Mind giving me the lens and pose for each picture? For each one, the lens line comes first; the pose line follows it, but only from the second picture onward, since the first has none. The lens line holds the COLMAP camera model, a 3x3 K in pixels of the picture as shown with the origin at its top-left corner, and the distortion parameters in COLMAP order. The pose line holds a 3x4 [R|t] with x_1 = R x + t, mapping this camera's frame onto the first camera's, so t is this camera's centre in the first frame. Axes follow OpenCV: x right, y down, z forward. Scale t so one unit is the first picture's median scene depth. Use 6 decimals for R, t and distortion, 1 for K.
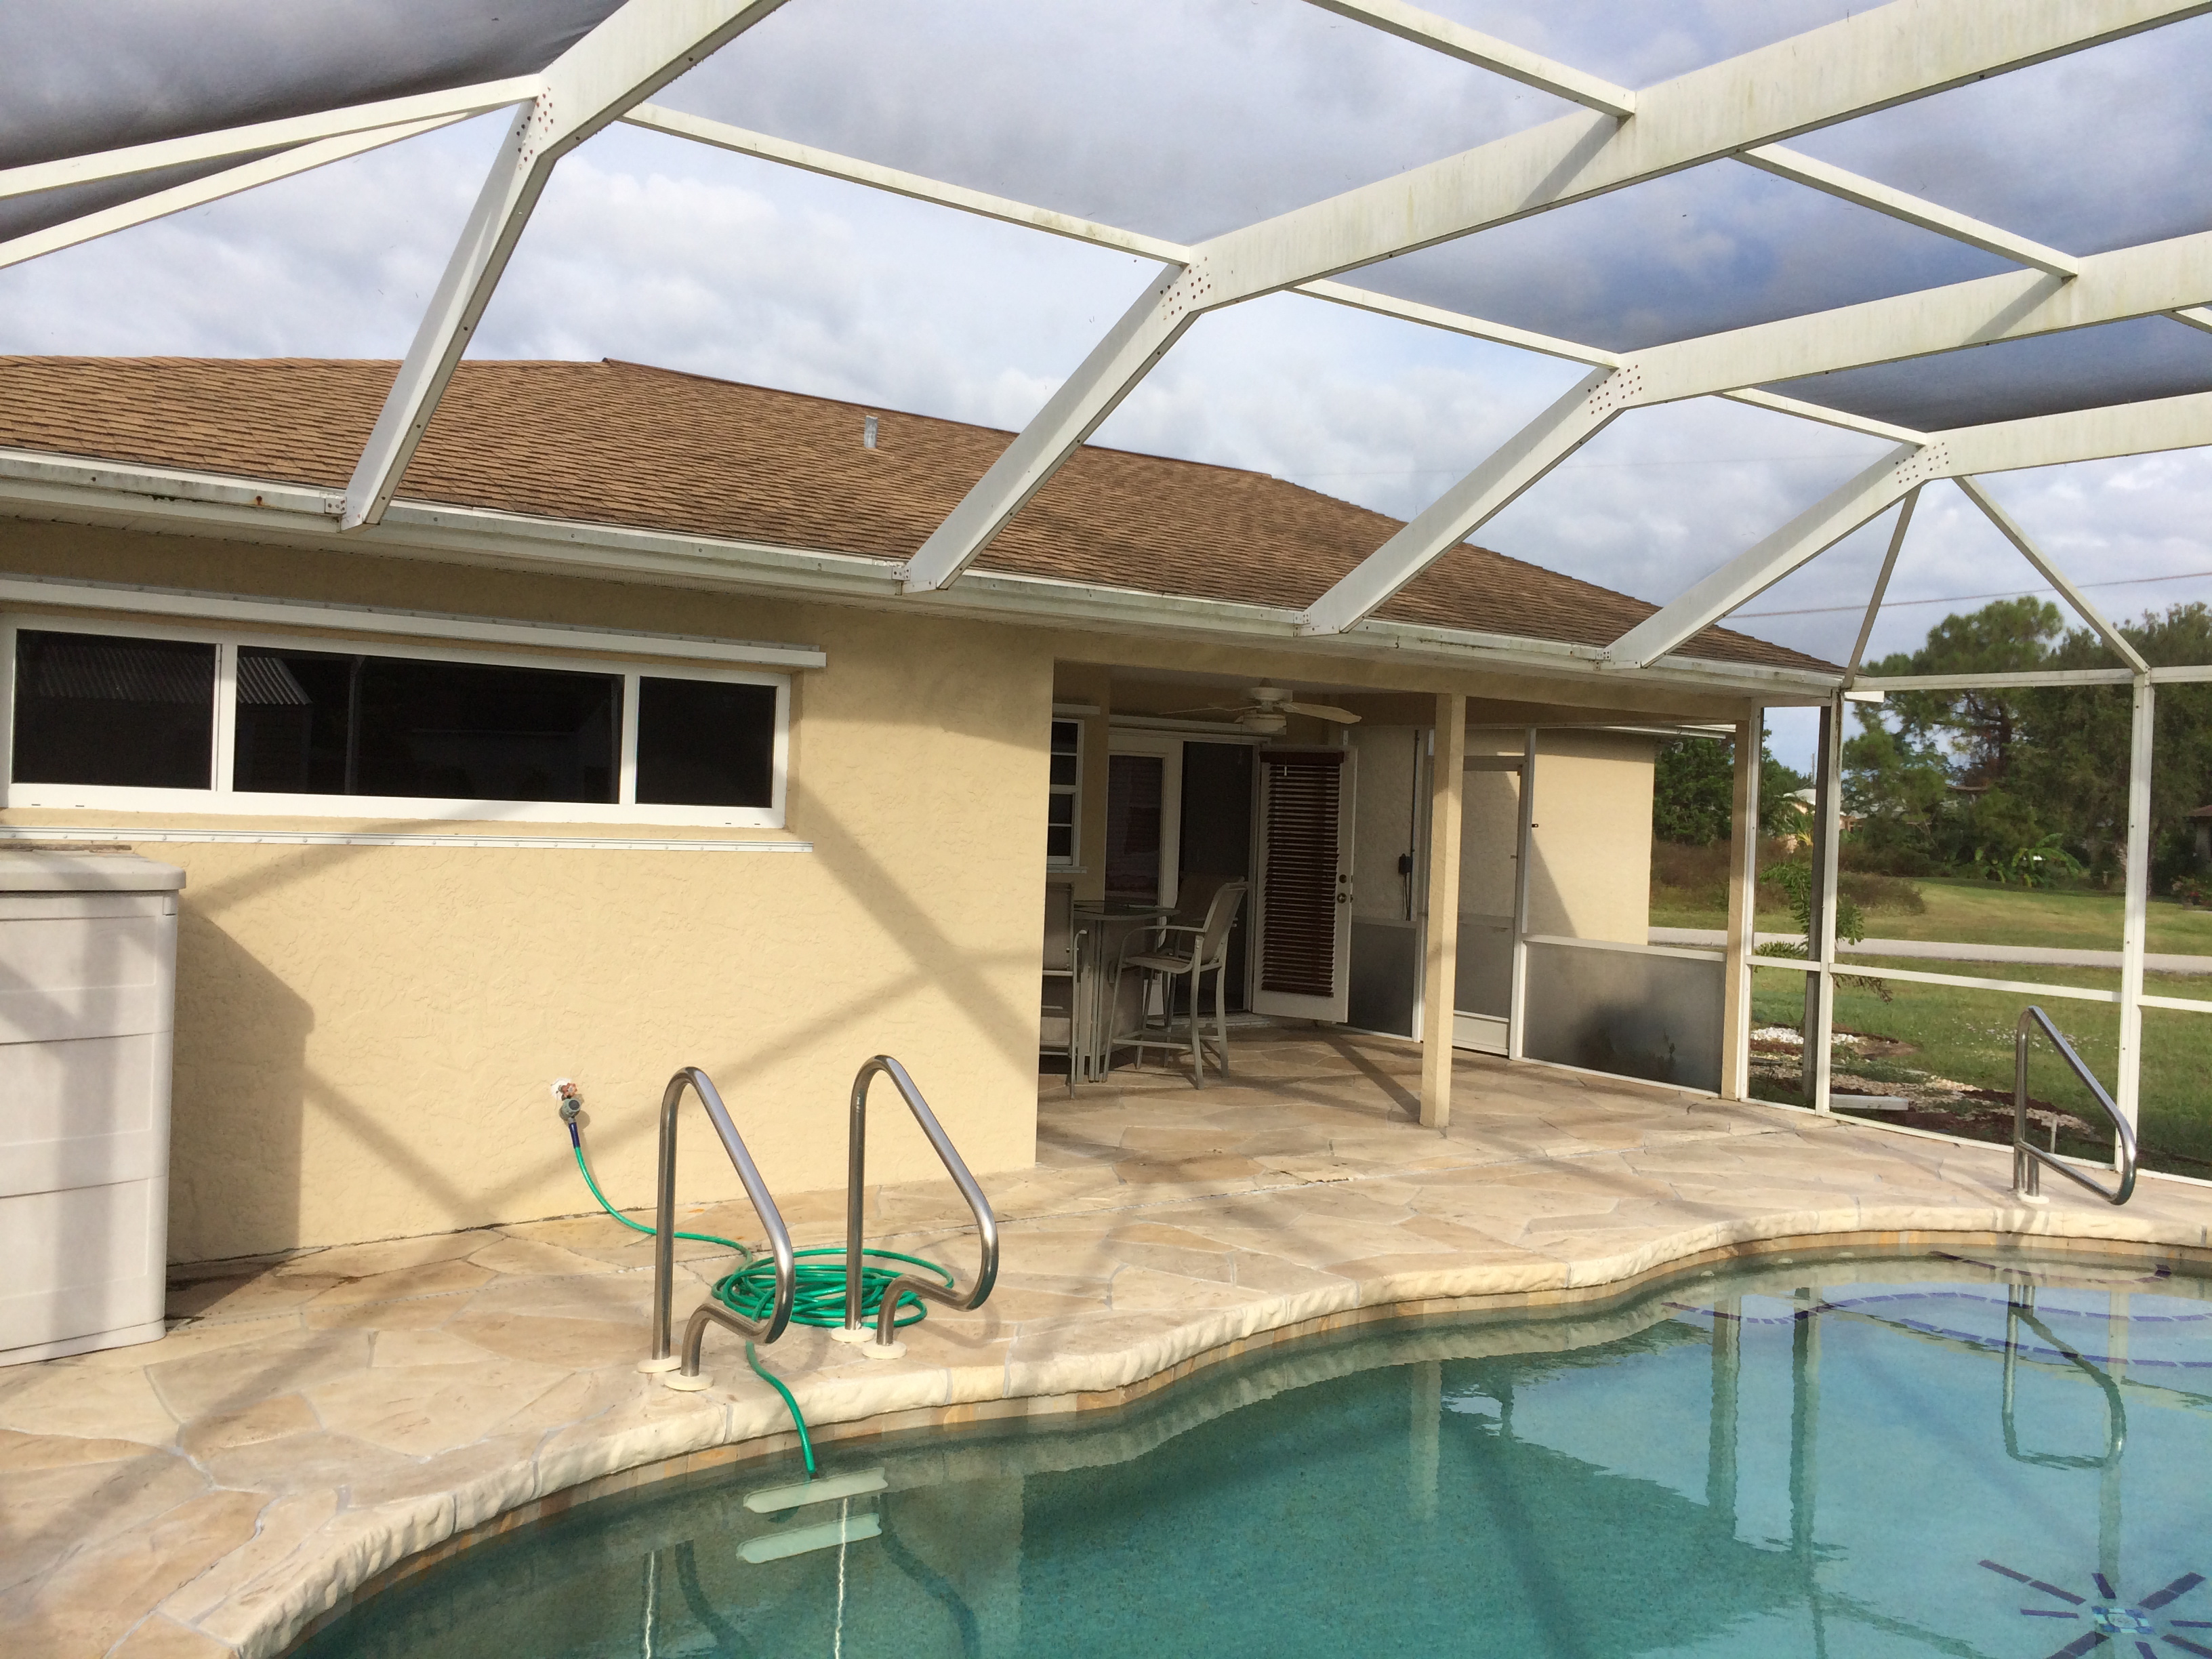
lens RADIAL K [[1886.5, 0, 1104.1], [0, 1886.5, 827.7], [0, 0, 1]] dist [0.056520, -0.069904]
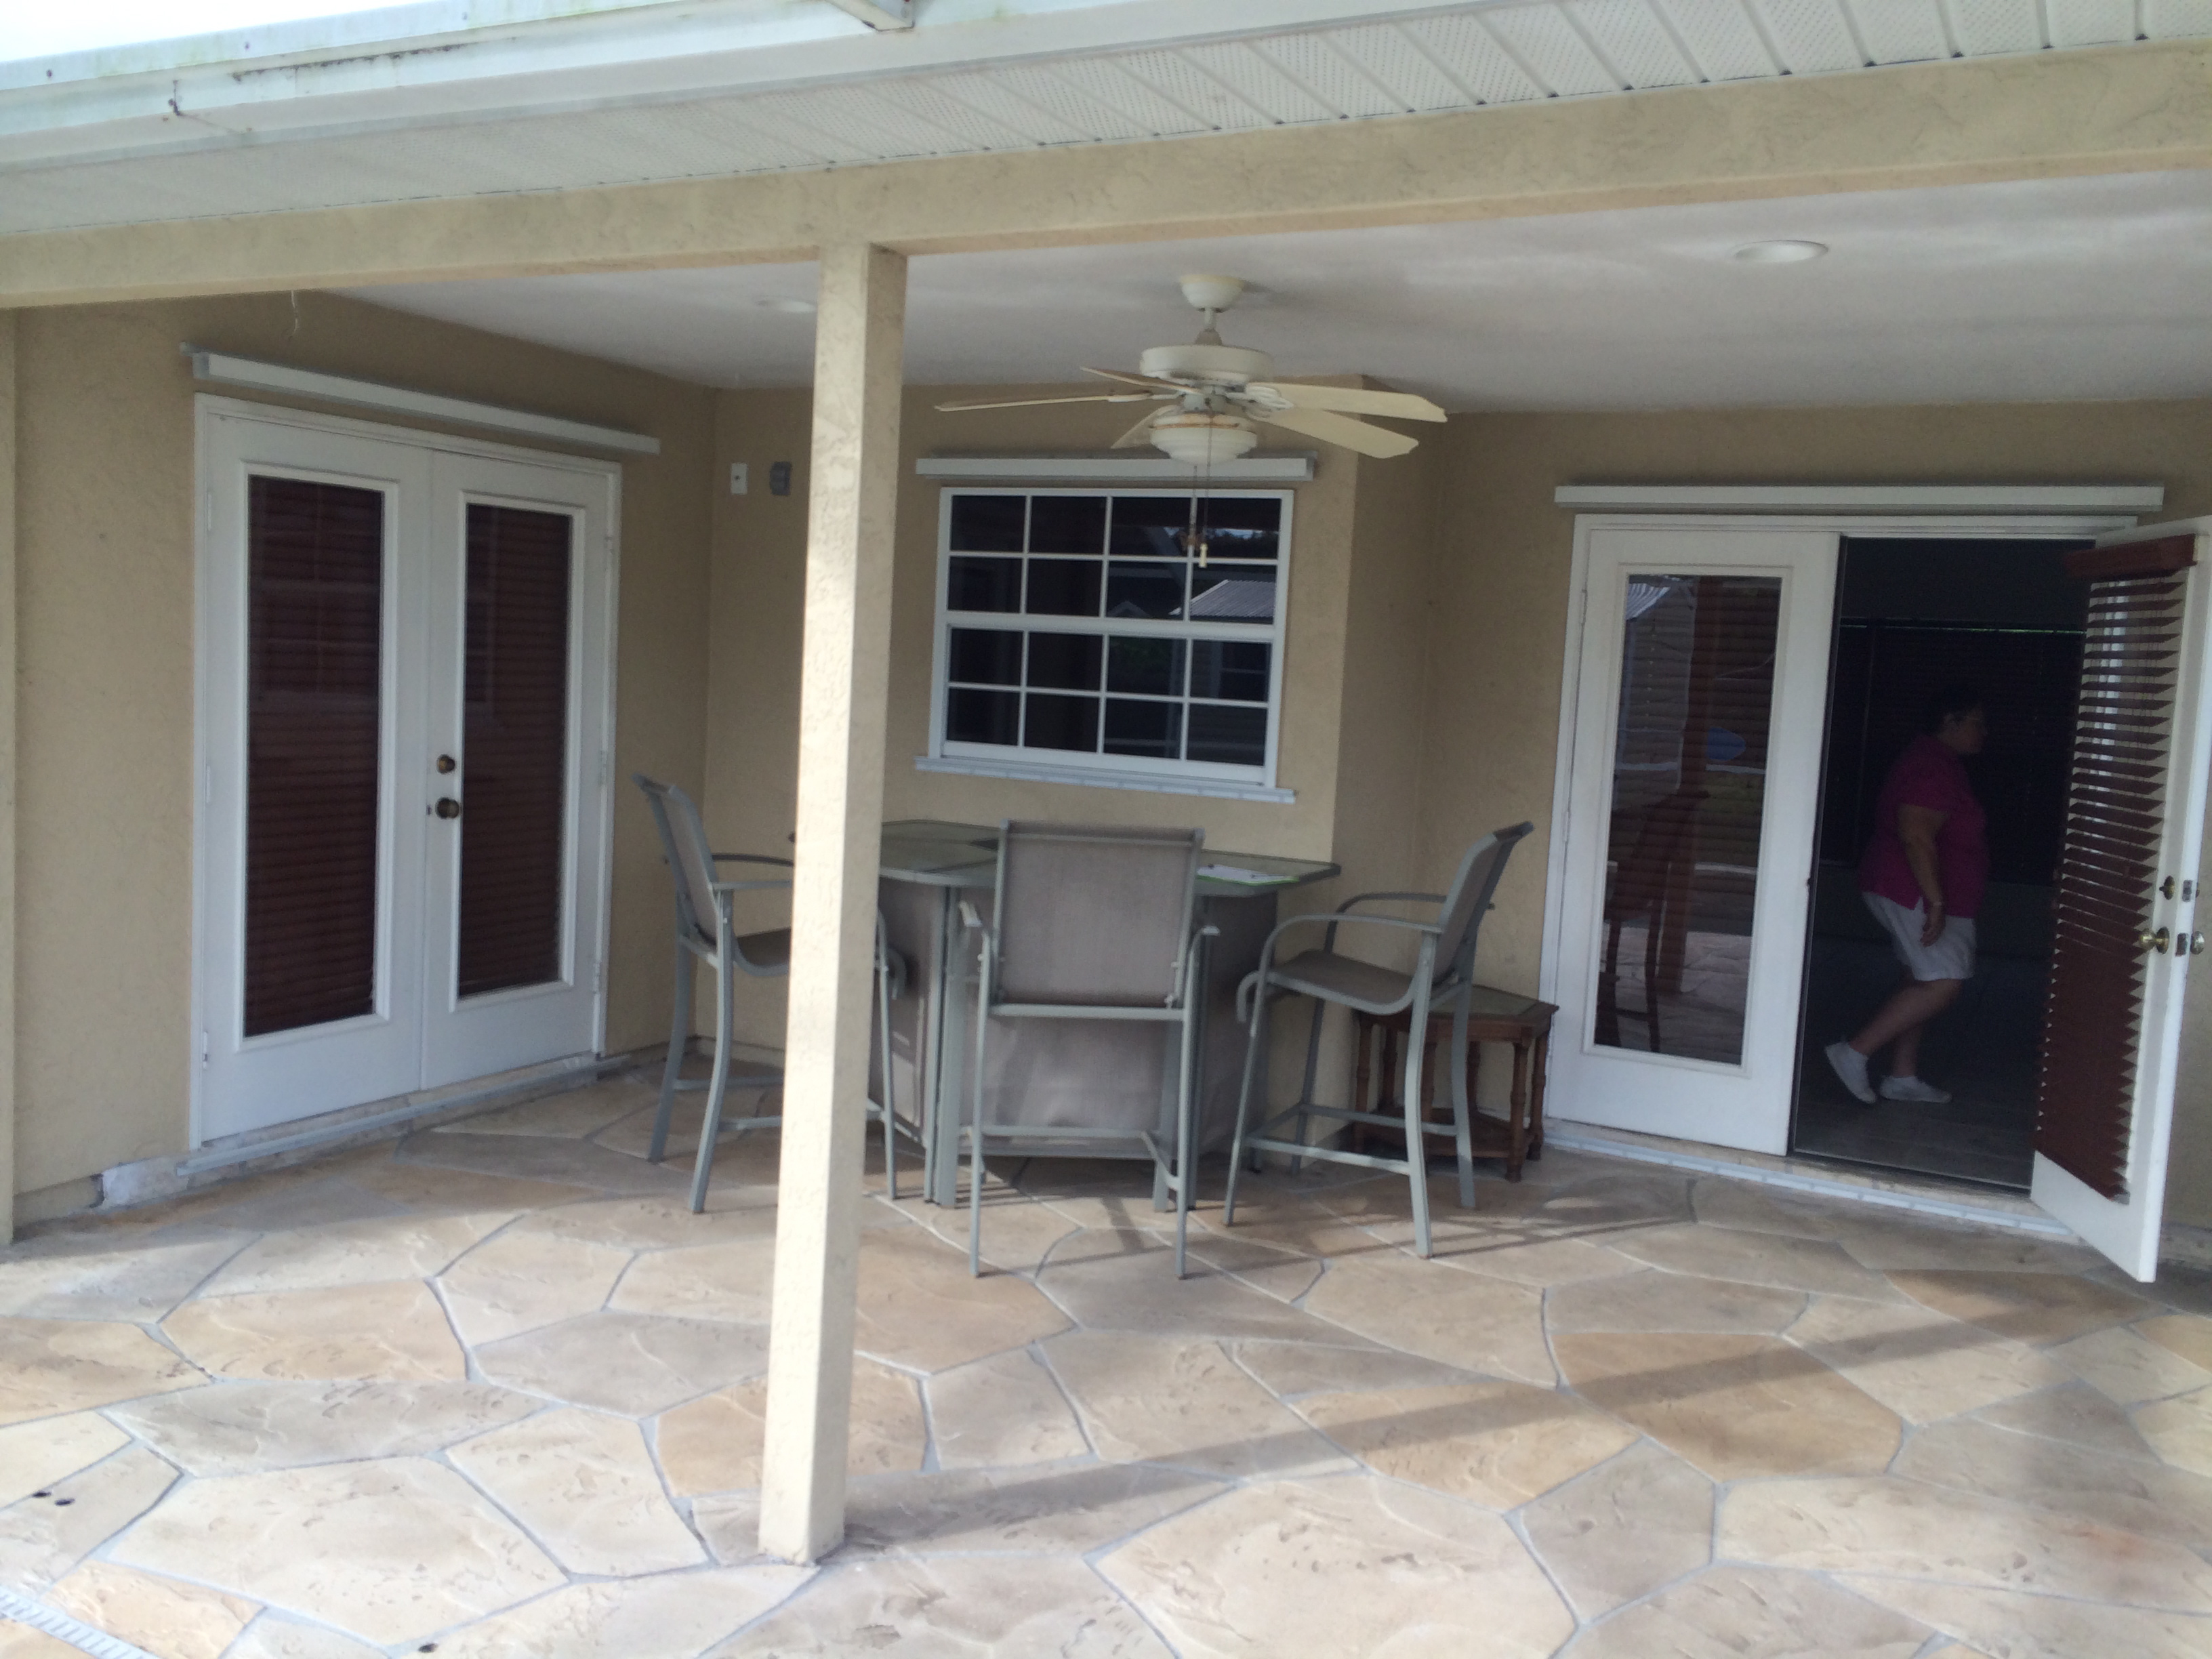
lens RADIAL K [[1886.5, 0, 1104.1], [0, 1886.5, 827.7], [0, 0, 1]] dist [0.056520, -0.069904]
pose [[0.436034, 0.067467, -0.897398, 0.614548], [-0.047984, 0.997510, 0.051679, 0.010982], [0.898650, 0.020527, 0.438186, 1.128061]]
